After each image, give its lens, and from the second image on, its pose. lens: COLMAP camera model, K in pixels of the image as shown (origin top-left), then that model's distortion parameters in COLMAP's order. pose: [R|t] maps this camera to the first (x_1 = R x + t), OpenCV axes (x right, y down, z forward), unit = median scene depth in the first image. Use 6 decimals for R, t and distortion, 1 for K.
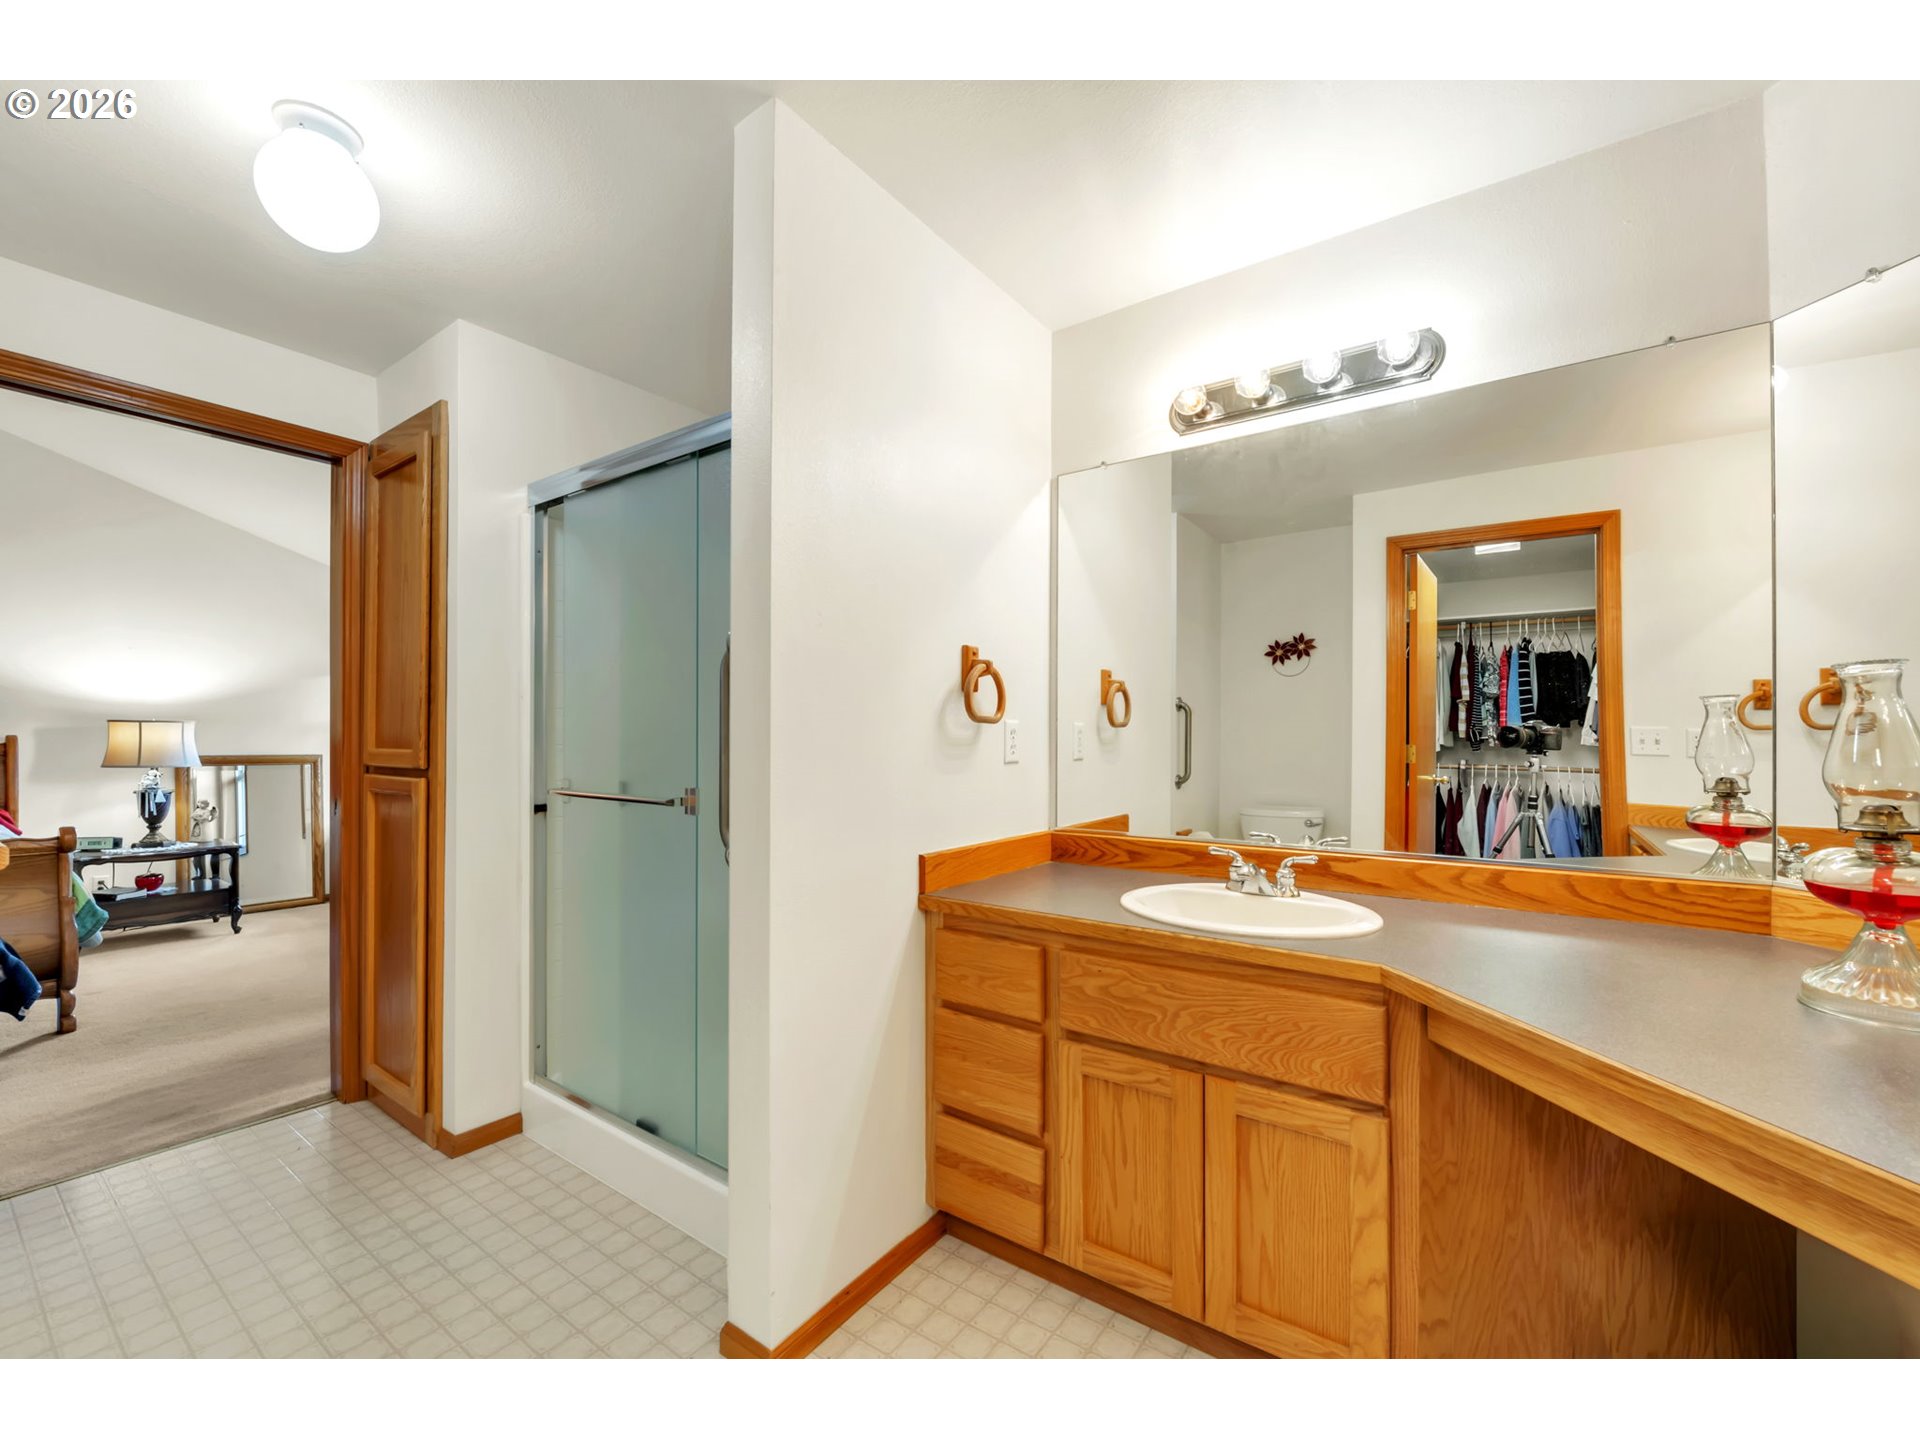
lens RADIAL K [[773.0, 0, 966.8], [0, 773.0, 724.7], [0, 0, 1]] dist [-0.012848, -0.000418]
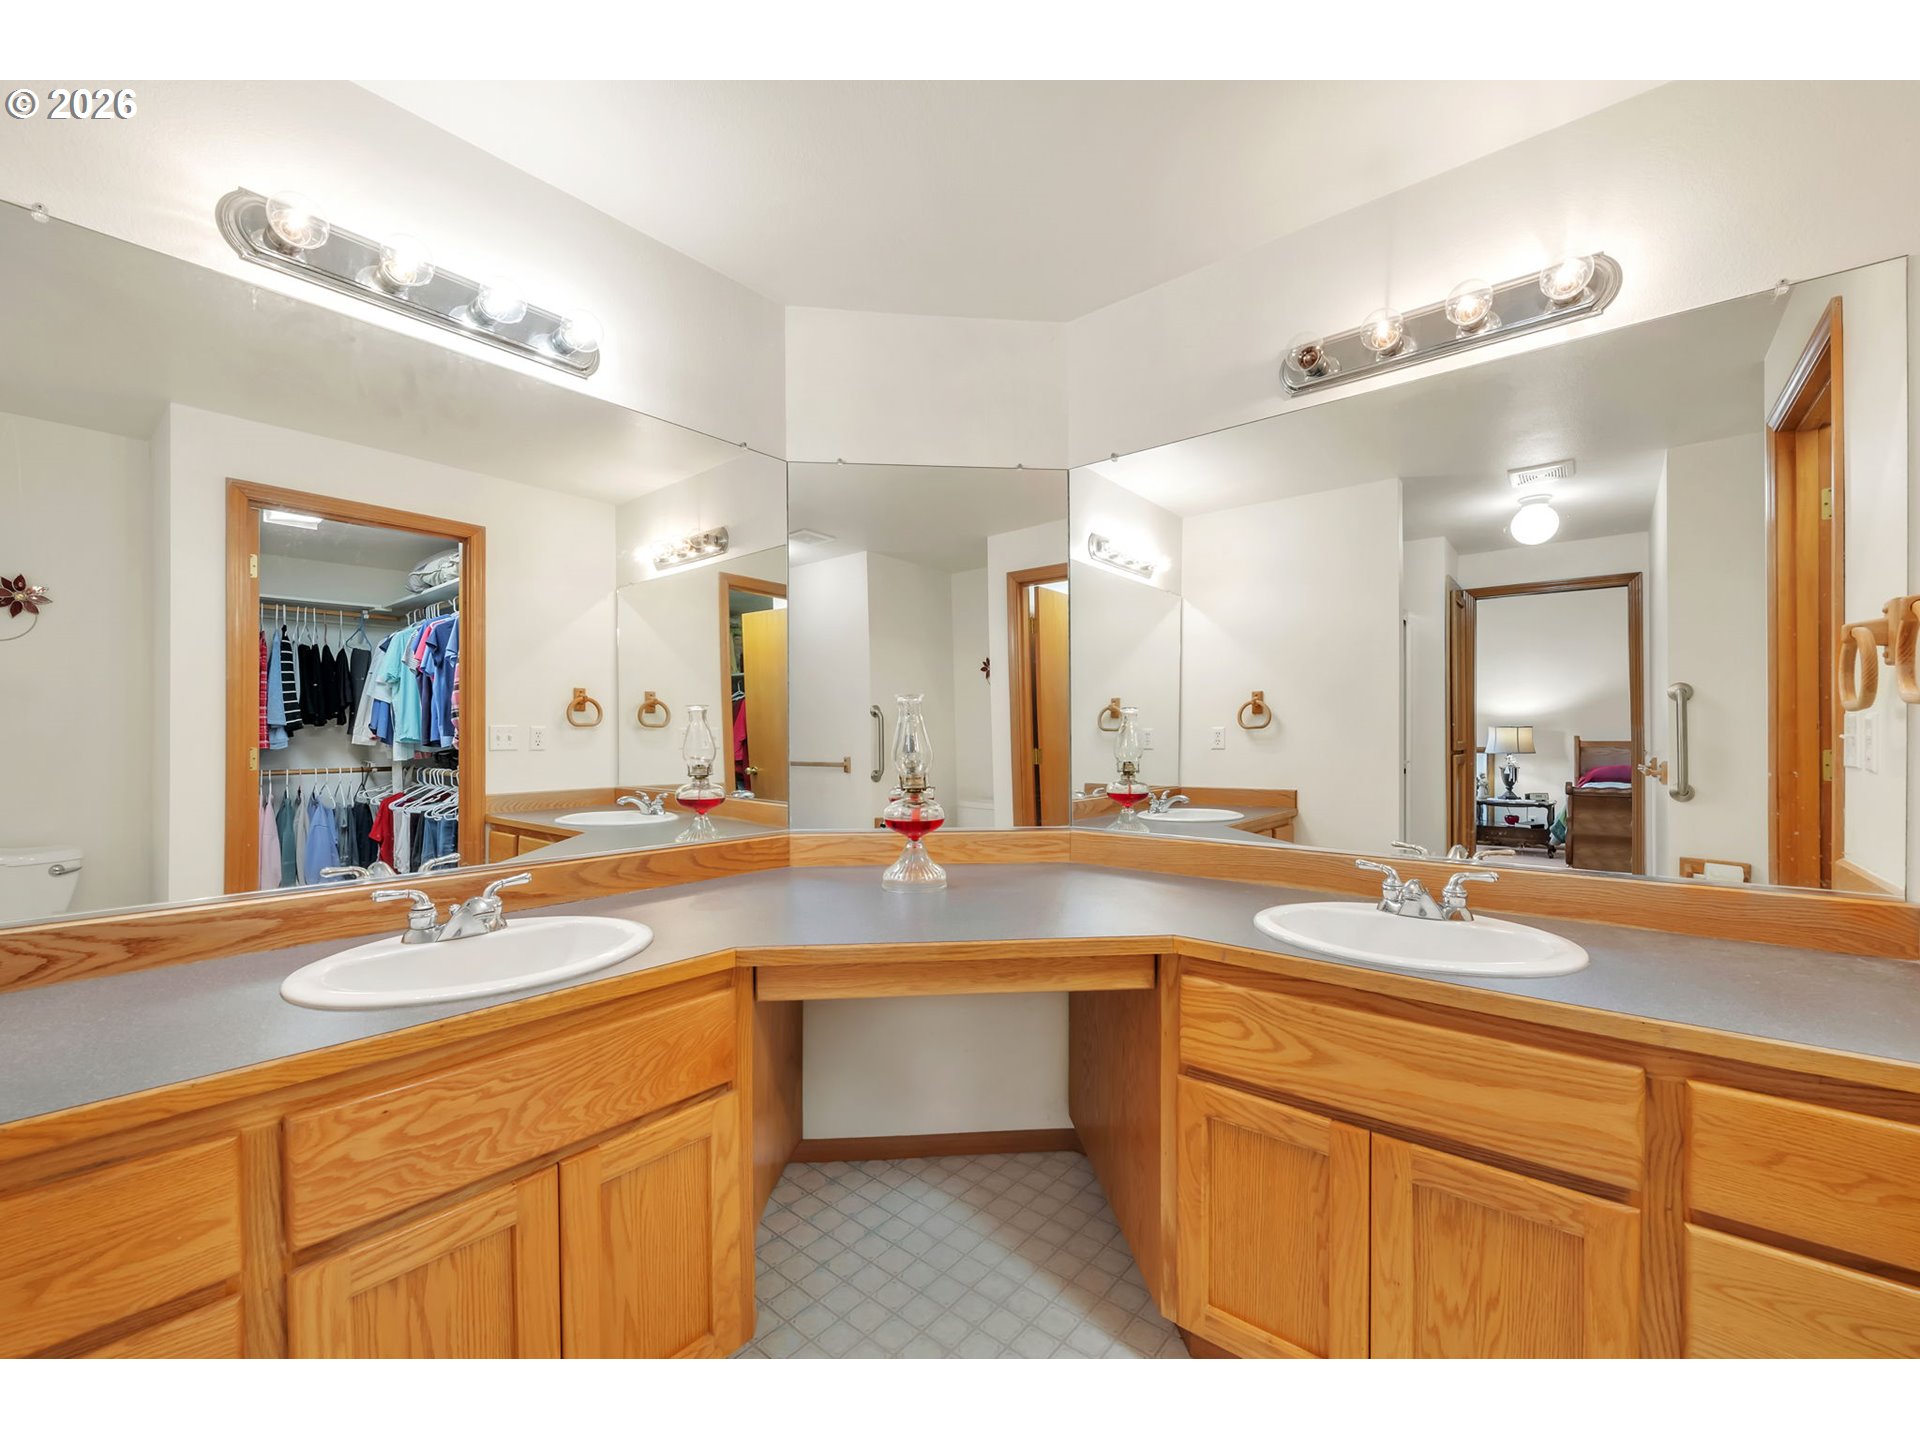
lens RADIAL K [[773.0, 0, 969.7], [0, 773.0, 735.8], [0, 0, 1]] dist [-0.012848, -0.000418]
pose [[0.075530, -0.004279, 0.997134, -0.406450], [-0.011939, 0.999915, 0.005196, 0.005875], [-0.997072, -0.012297, 0.075472, 0.483609]]
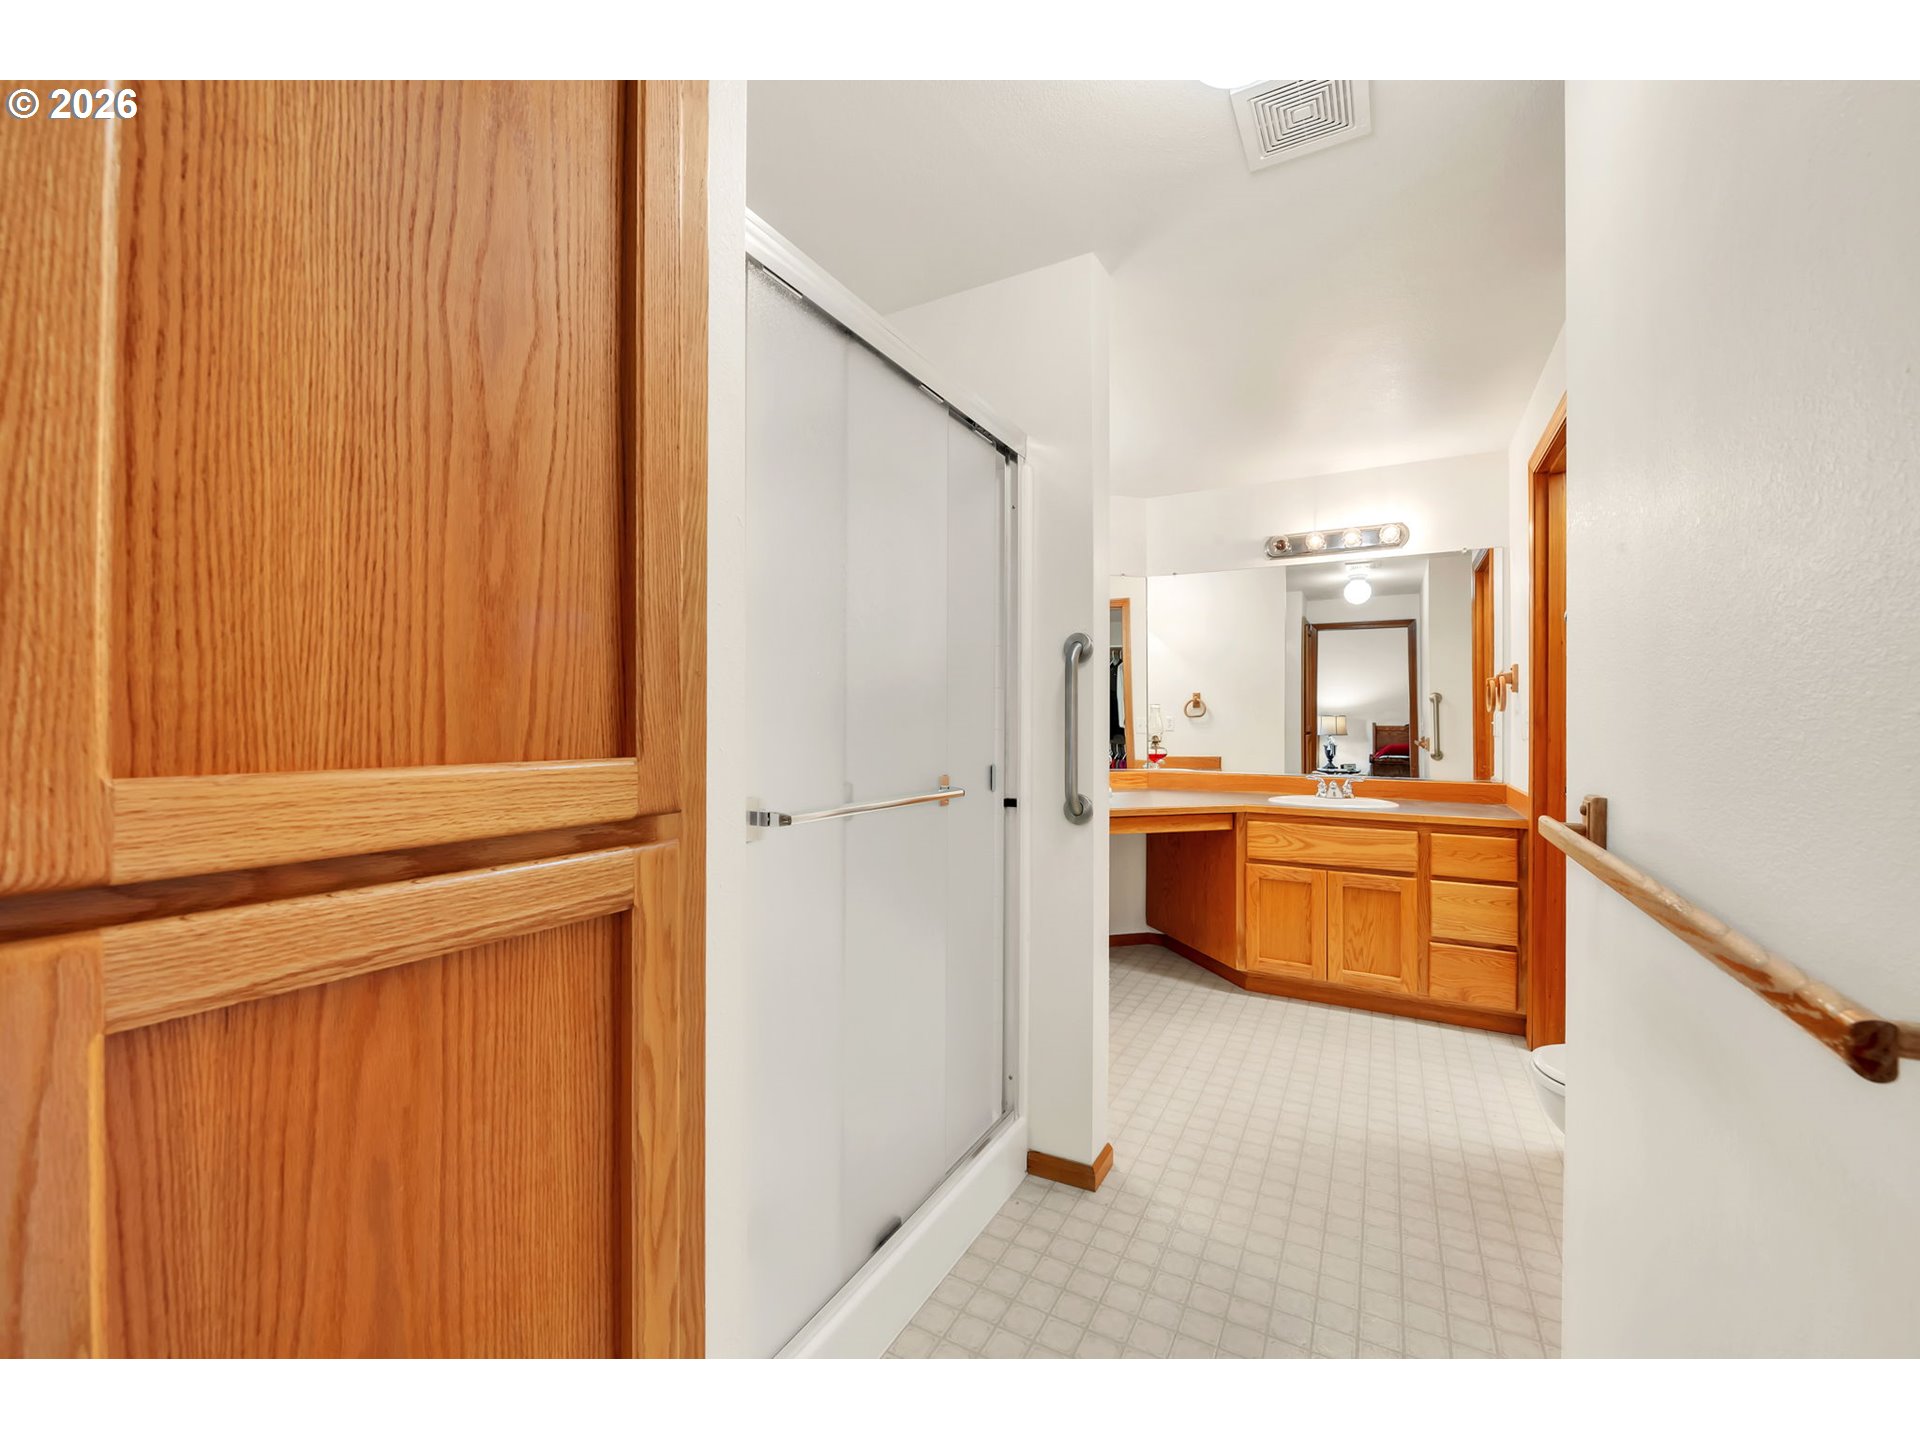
lens RADIAL K [[773.0, 0, 957.1], [0, 773.0, 717.3], [0, 0, 1]] dist [-0.012848, -0.000418]
pose [[-0.107420, 0.001377, 0.994213, -2.071346], [-0.015101, 0.999881, -0.003017, 0.021830], [-0.994099, -0.015337, -0.107387, 1.740251]]
